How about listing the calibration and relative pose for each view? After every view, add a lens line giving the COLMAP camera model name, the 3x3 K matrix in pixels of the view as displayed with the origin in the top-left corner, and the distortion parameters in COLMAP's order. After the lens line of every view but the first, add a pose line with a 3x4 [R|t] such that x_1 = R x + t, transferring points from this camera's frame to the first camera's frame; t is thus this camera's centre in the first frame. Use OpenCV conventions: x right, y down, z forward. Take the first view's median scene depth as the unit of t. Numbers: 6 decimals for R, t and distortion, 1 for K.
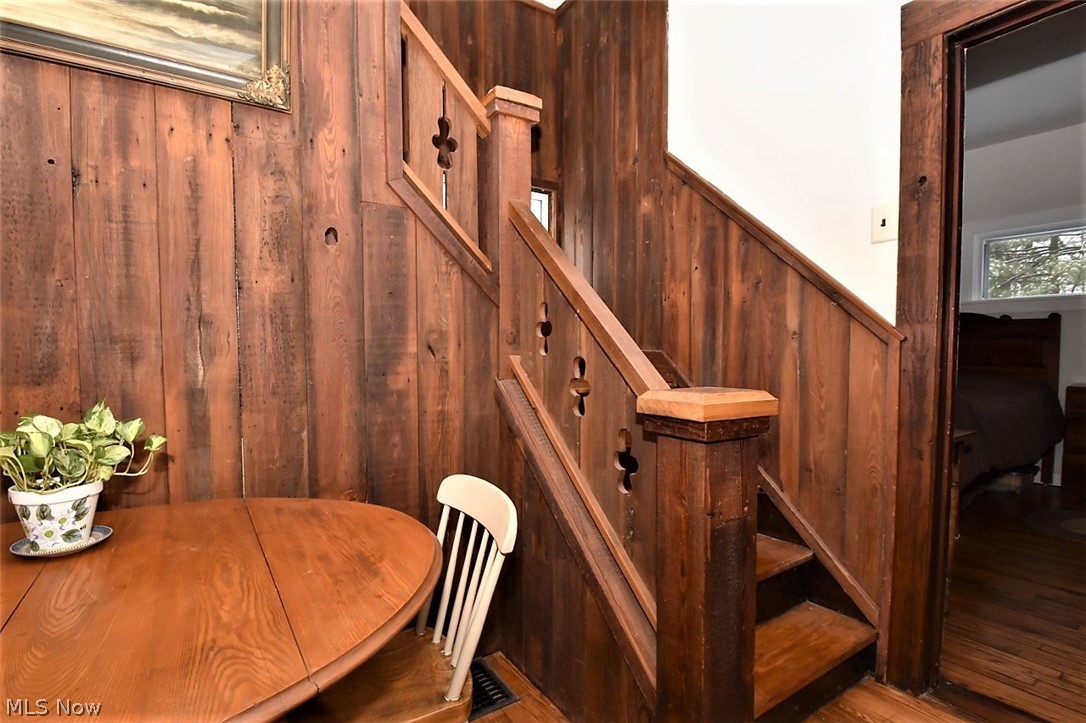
lens RADIAL K [[517.8, 0, 521.3], [0, 517.8, 367.0], [0, 0, 1]] dist [0.001086, 0.000310]
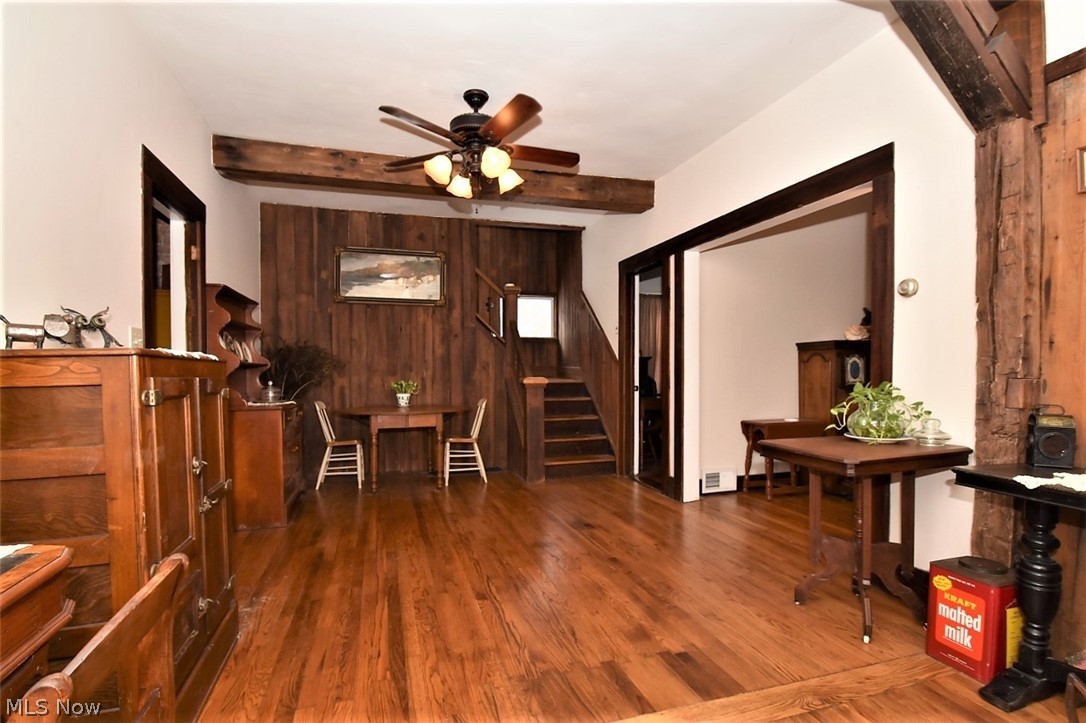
lens RADIAL K [[515.7, 0, 543.9], [0, 515.7, 371.2], [0, 0, 1]] dist [-0.001171, -0.000232]
pose [[0.968480, 0.003959, -0.249058, 1.191651], [-0.009899, 0.999695, -0.022604, 0.067023], [0.248893, 0.024357, 0.968225, -2.470760]]
